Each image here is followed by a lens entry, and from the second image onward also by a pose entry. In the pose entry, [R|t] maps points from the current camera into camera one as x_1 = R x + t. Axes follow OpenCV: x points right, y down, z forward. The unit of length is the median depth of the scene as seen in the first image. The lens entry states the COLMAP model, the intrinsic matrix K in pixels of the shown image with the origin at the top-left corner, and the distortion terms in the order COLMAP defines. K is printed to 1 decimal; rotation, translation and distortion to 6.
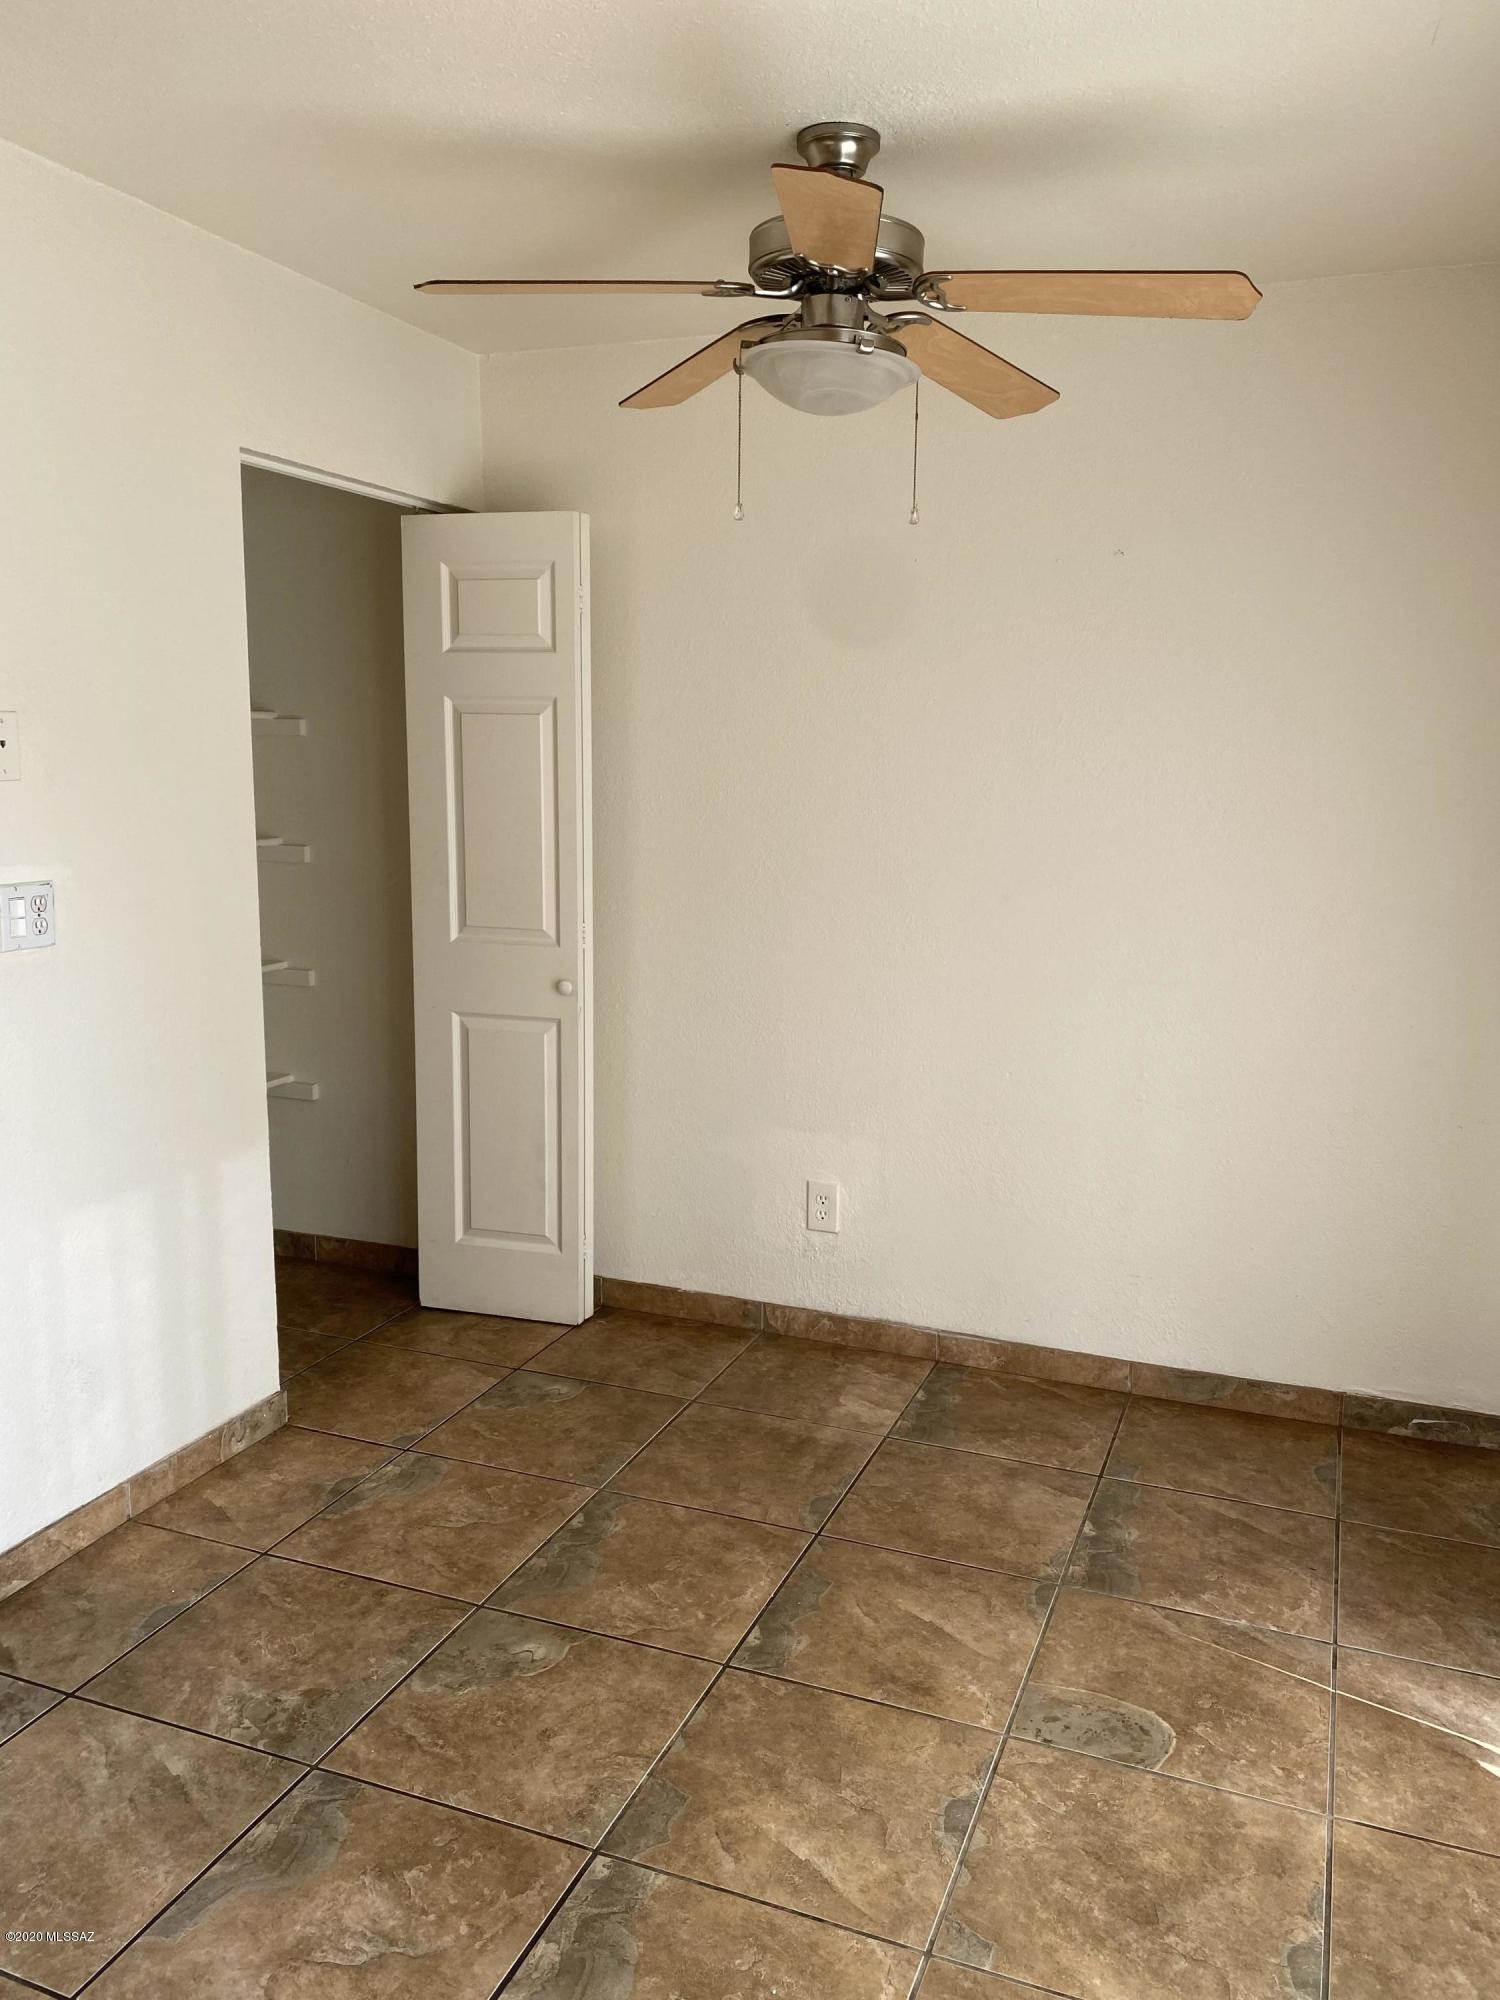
lens RADIAL K [[1555.2, 0, 741.6], [0, 1555.2, 1008.7], [0, 0, 1]] dist [0.065898, -0.098604]
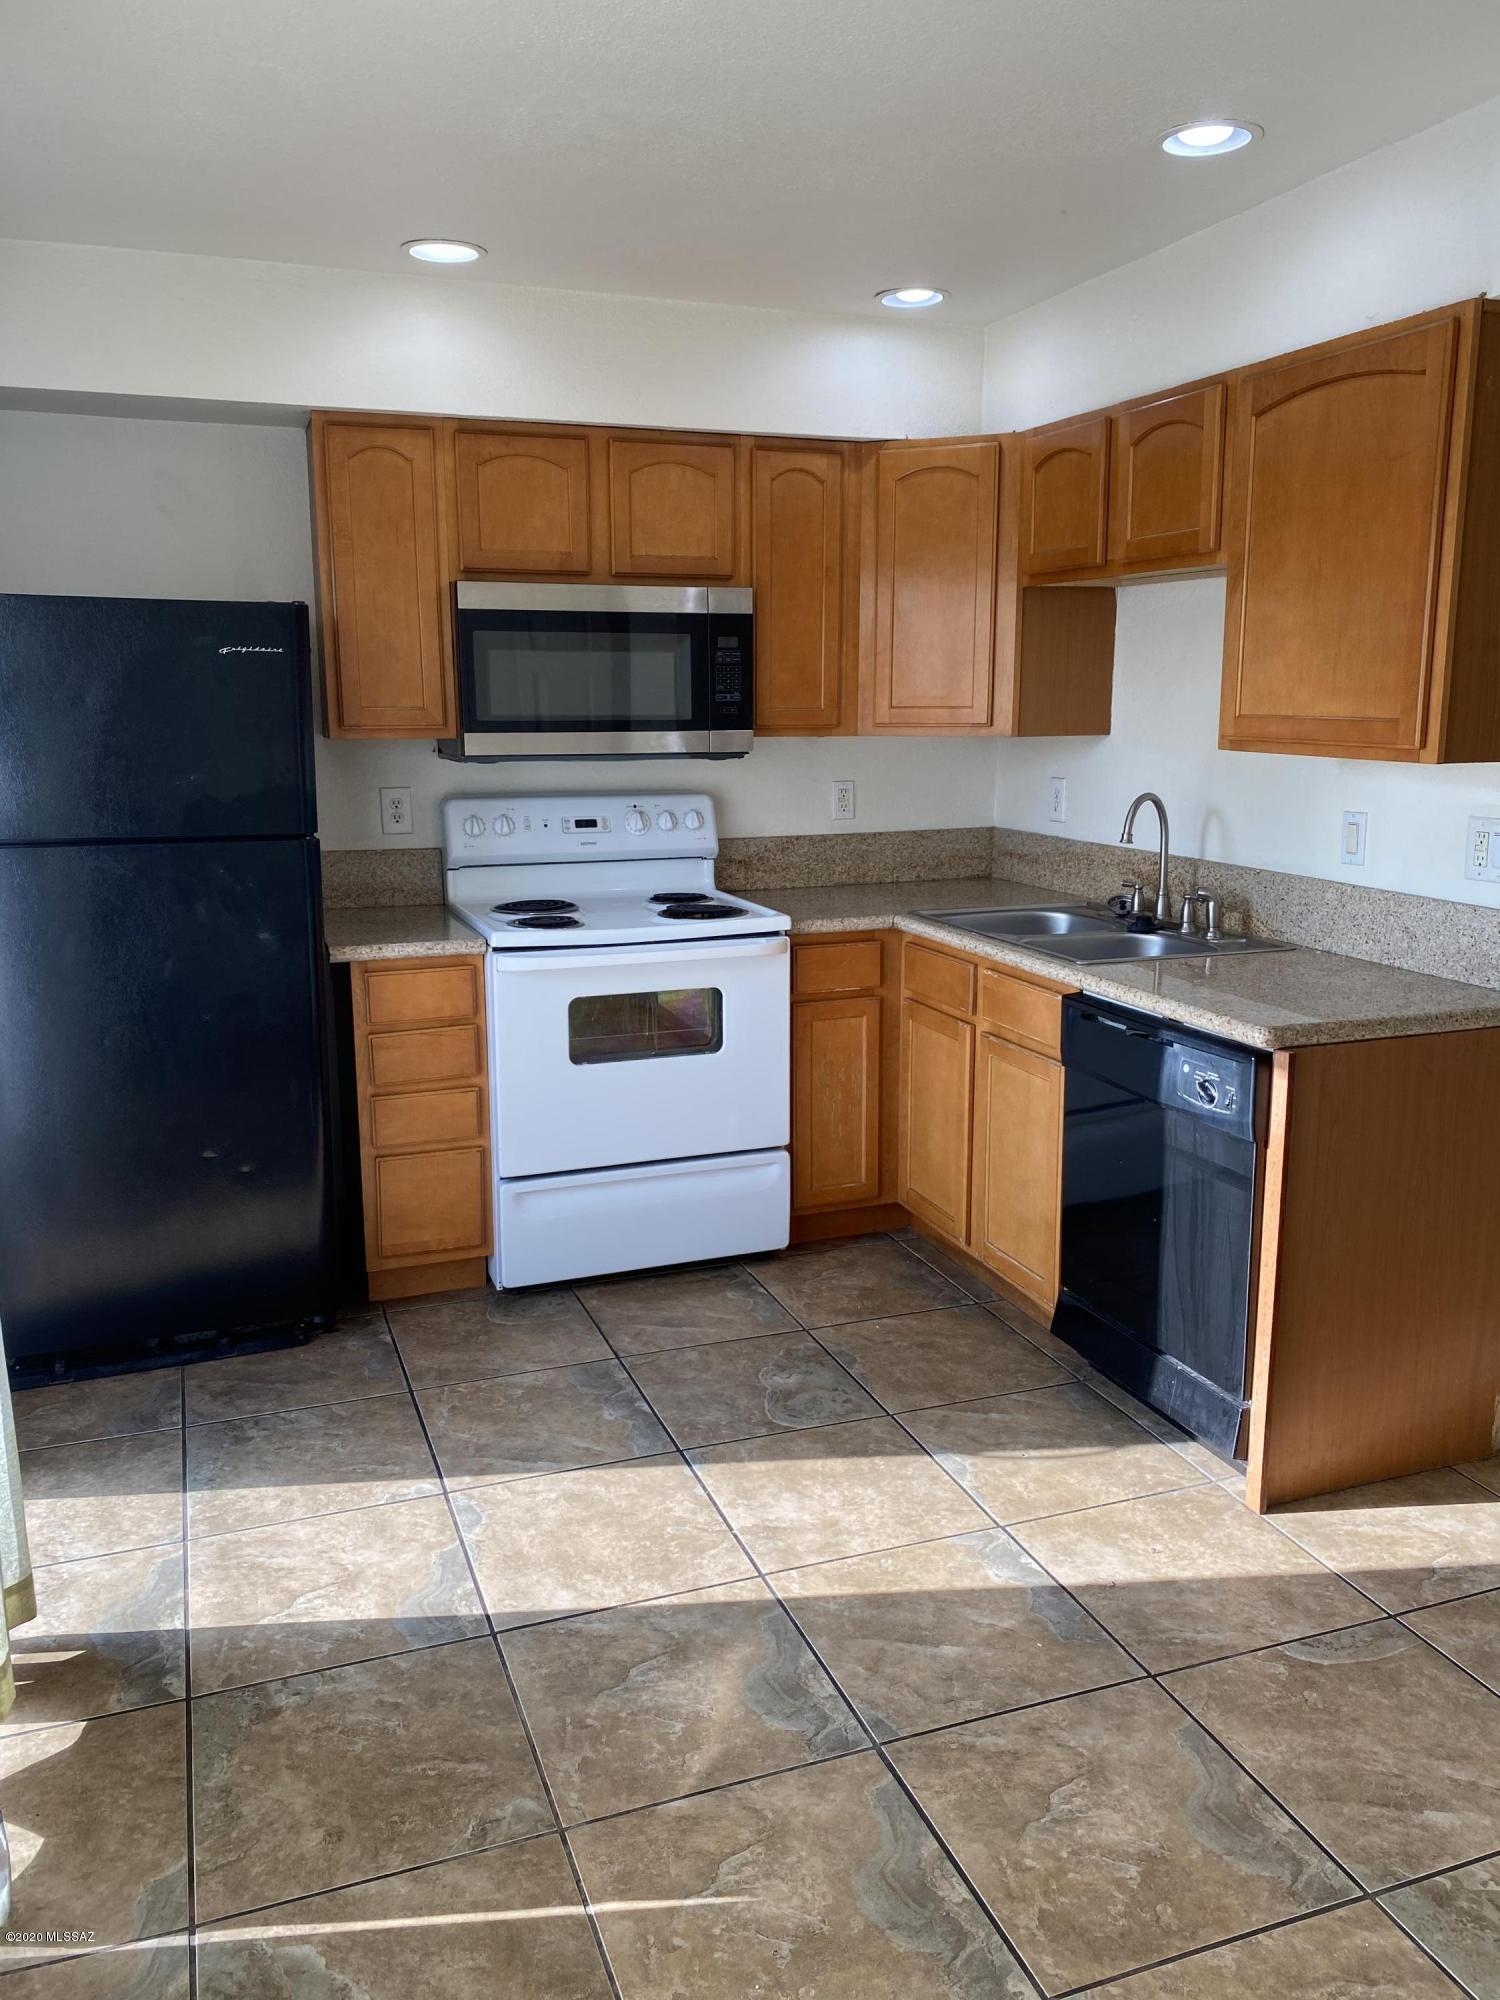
lens RADIAL K [[1555.2, 0, 743.8], [0, 1555.2, 992.3], [0, 0, 1]] dist [0.065898, -0.098604]
pose [[-0.762943, 0.103292, -0.638161, 0.544137], [-0.113222, 0.950545, 0.289215, -0.216944], [0.636474, 0.292909, -0.713516, 1.415995]]
